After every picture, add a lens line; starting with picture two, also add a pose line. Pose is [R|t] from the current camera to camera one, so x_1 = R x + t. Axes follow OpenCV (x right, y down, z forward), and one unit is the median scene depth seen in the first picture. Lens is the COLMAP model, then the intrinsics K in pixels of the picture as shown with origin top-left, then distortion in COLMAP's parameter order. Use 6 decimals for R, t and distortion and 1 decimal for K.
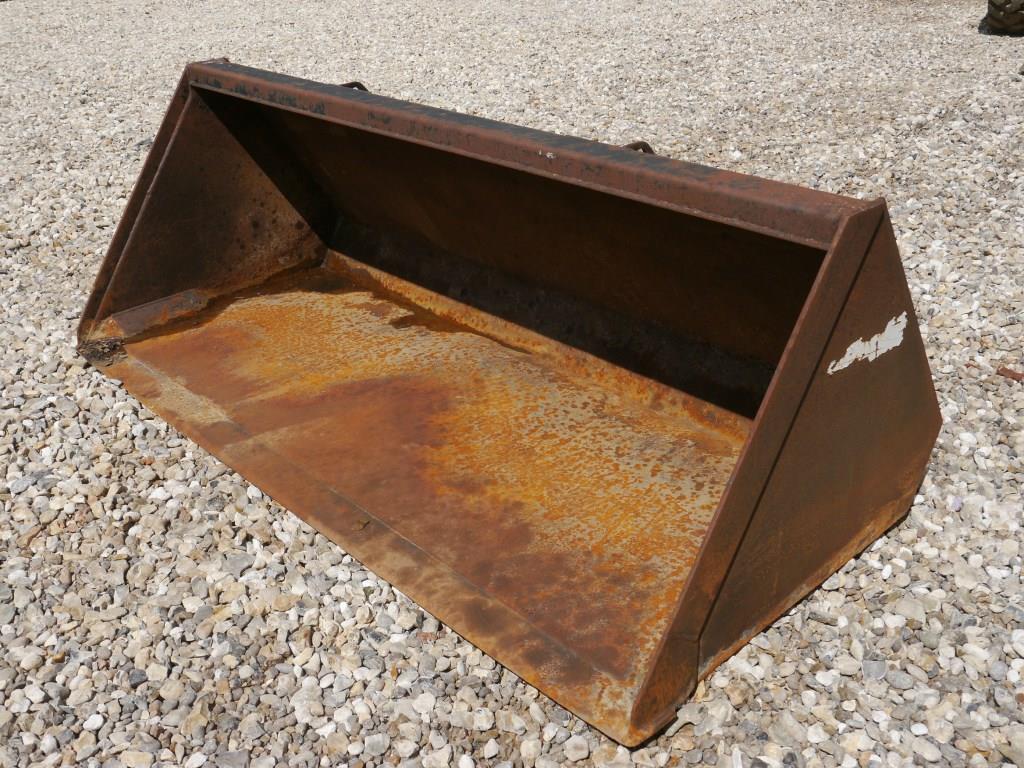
lens RADIAL K [[1071.8, 0, 512.0], [0, 1071.8, 384.0], [0, 0, 1]] dist [0.002750, -0.001266]
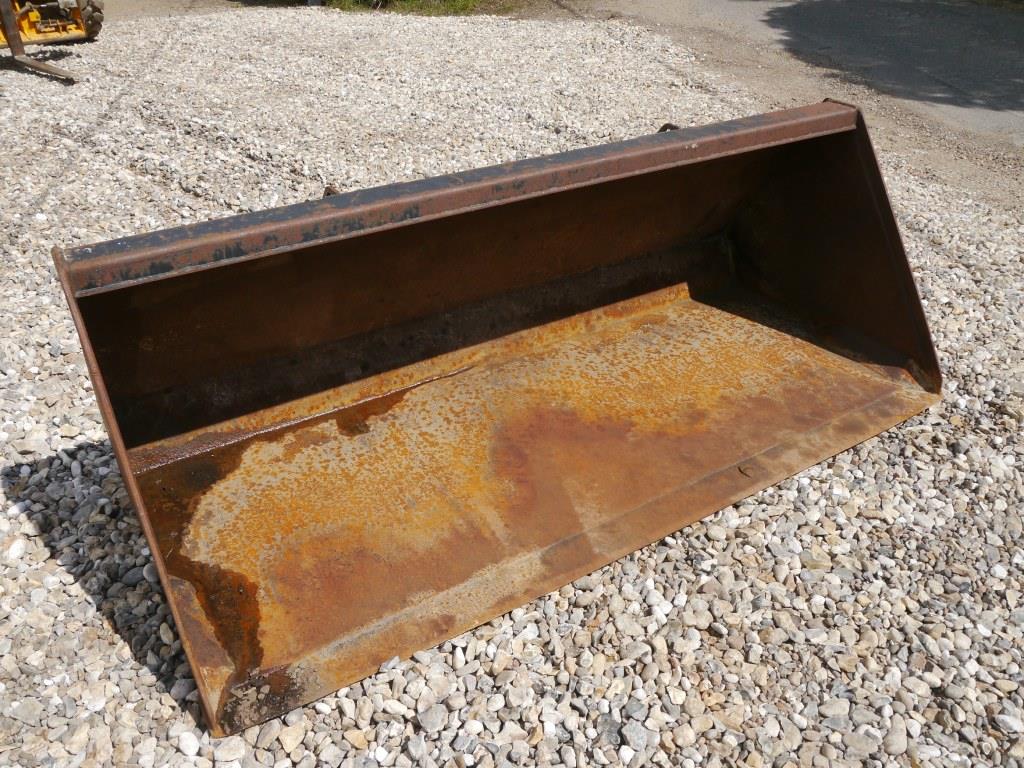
lens RADIAL K [[840.0, 0, 512.0], [0, 840.0, 384.0], [0, 0, 1]] dist [-0.032837, 0.000070]
pose [[0.184110, -0.503203, 0.844329, -0.783383], [0.433969, 0.812368, 0.389526, -0.363959], [-0.881916, 0.294697, 0.367939, 0.696102]]
